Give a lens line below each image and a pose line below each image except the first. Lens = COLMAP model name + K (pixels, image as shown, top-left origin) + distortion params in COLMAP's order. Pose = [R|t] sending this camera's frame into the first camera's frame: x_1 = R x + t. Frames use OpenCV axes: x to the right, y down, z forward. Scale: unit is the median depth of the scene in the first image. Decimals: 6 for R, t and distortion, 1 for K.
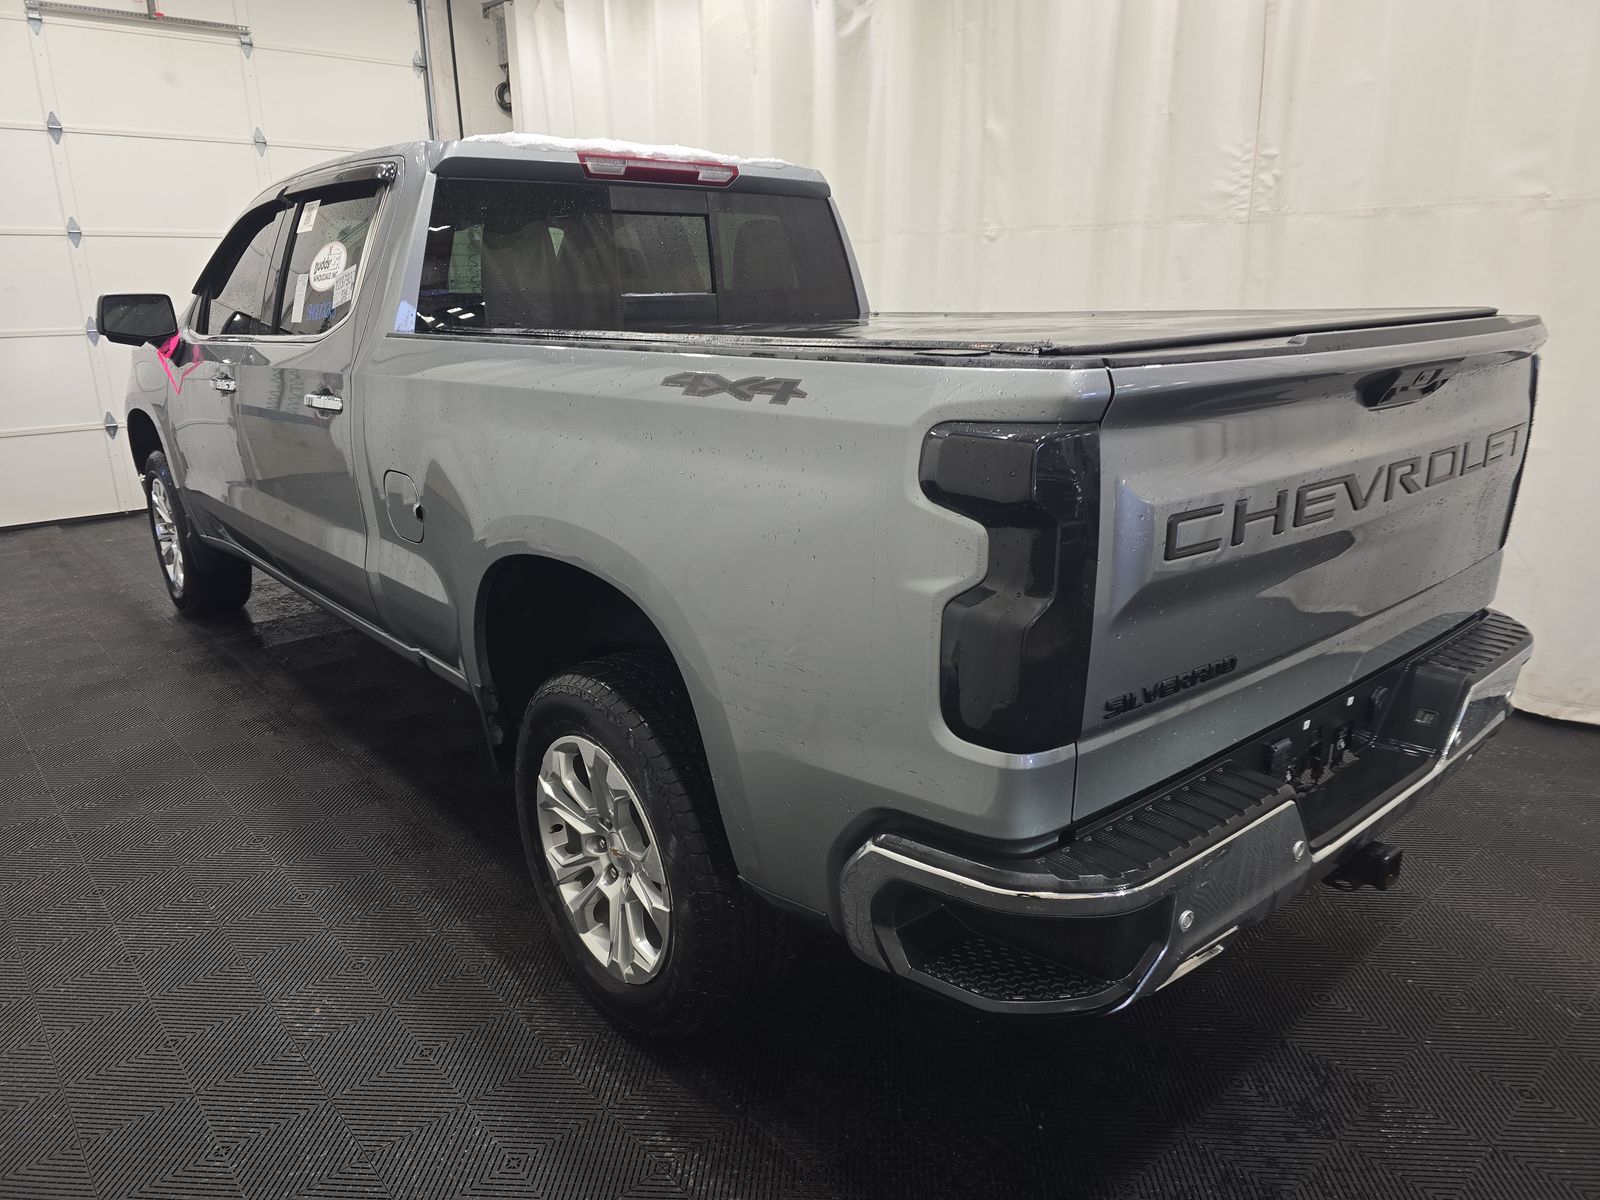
lens RADIAL K [[1060.7, 0, 798.1], [0, 1060.7, 615.1], [0, 0, 1]] dist [0.071615, -0.058086]
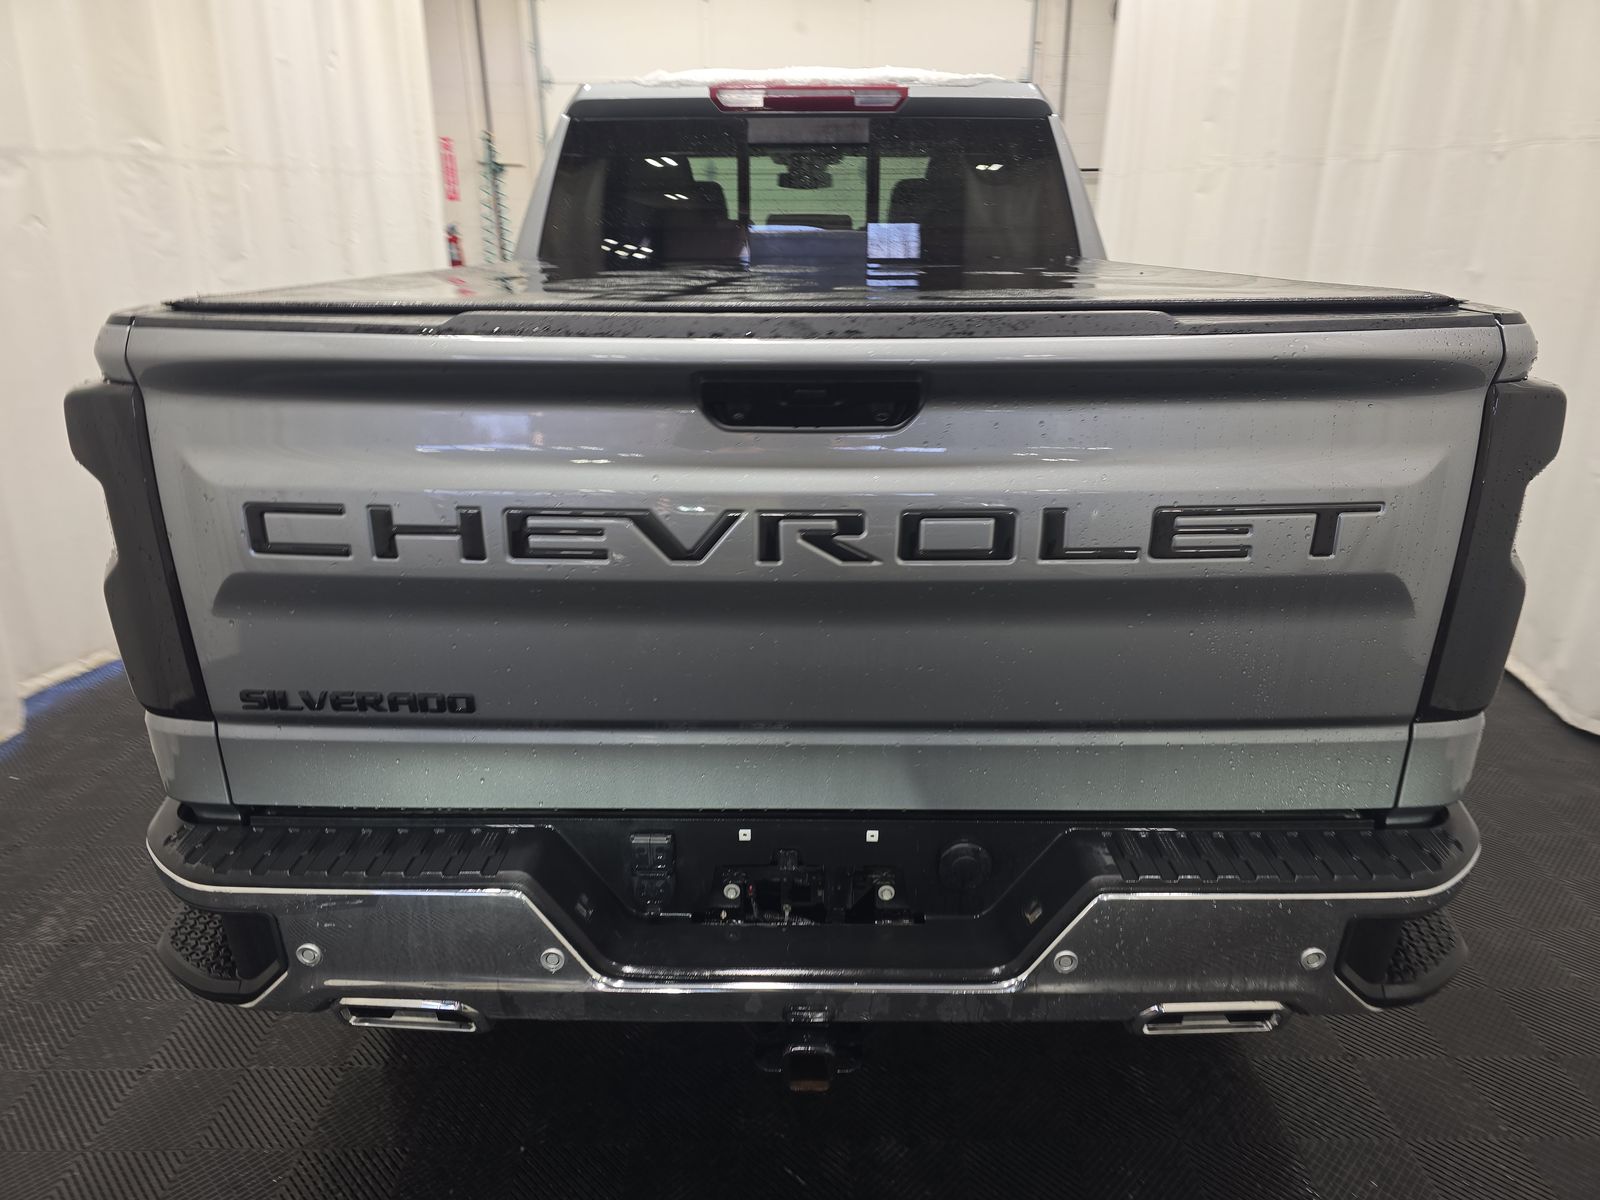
lens RADIAL K [[1060.7, 0, 798.1], [0, 1060.7, 615.1], [0, 0, 1]] dist [0.071615, -0.058086]
pose [[0.760869, 0.239014, -0.603284, 0.581663], [-0.201737, 0.970752, 0.130167, -0.097537], [0.616750, 0.022665, 0.786832, 0.269899]]
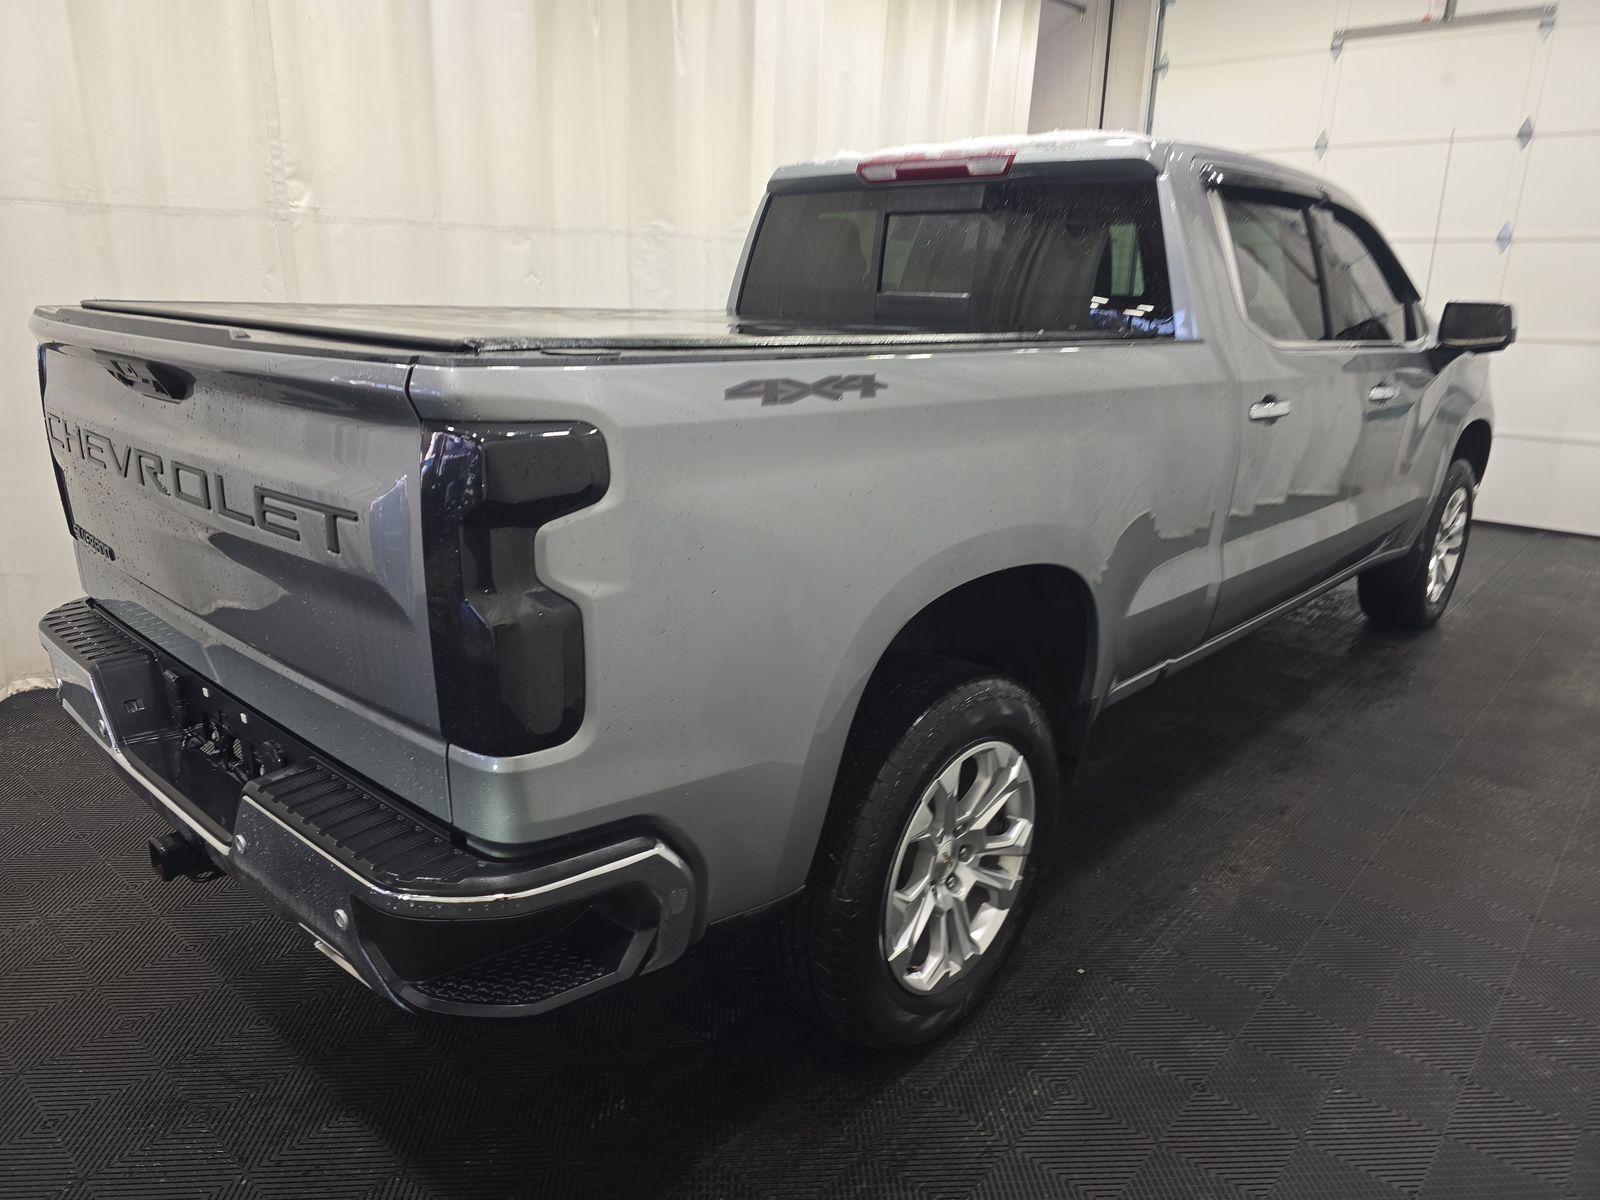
lens RADIAL K [[1060.7, 0, 798.1], [0, 1060.7, 615.1], [0, 0, 1]] dist [0.071615, -0.058086]
pose [[0.131794, 0.313984, -0.940236, 0.968623], [-0.318721, 0.911567, 0.259735, -0.272120], [0.938641, 0.265442, 0.220212, 0.819950]]
